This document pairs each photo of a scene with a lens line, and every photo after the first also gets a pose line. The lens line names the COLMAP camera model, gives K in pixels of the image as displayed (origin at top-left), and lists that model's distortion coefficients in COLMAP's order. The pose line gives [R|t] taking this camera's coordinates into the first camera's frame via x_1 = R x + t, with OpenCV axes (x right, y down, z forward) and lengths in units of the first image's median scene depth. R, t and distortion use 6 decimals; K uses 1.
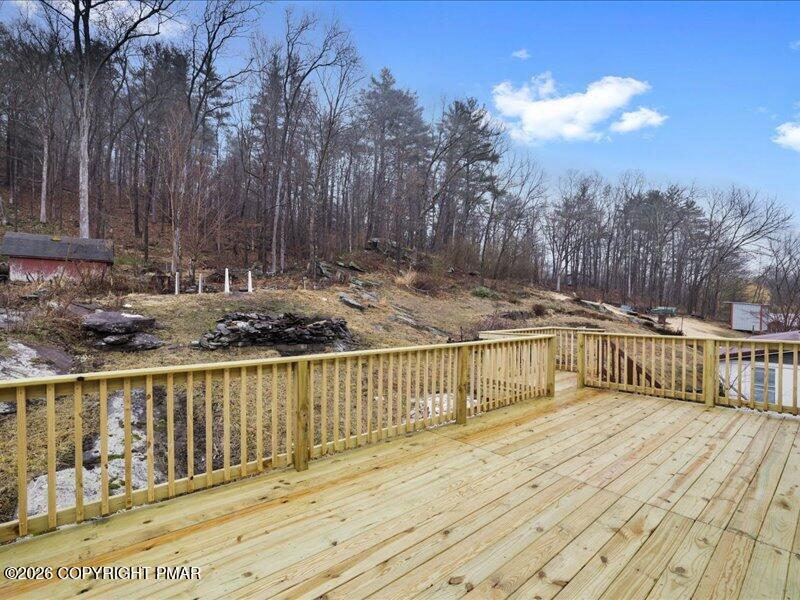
lens RADIAL K [[383.6, 0, 396.7], [0, 383.6, 303.1], [0, 0, 1]] dist [-0.003989, -0.000072]
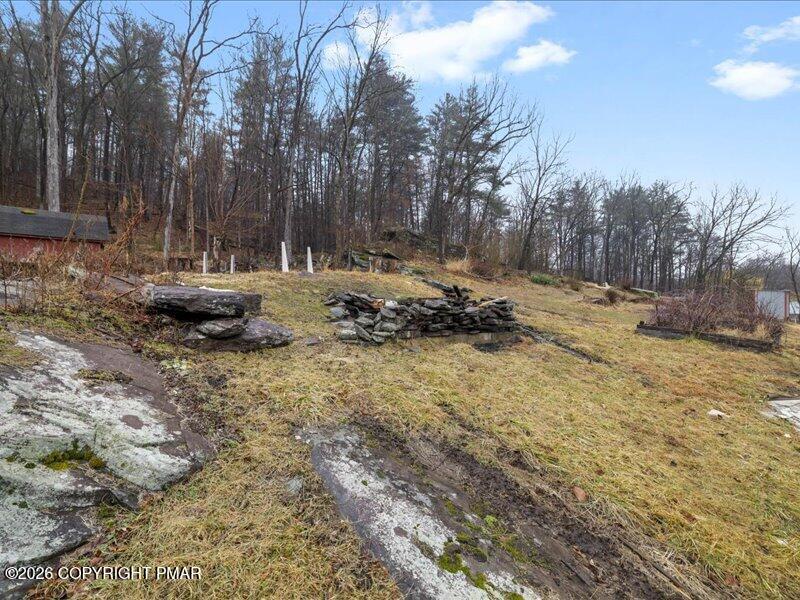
lens RADIAL K [[383.6, 0, 396.7], [0, 383.6, 303.1], [0, 0, 1]] dist [-0.003989, -0.000072]
pose [[0.996962, -0.025972, 0.073431, -0.262205], [0.026522, 0.999627, -0.006526, 0.034694], [-0.073234, 0.008454, 0.997279, 0.231499]]
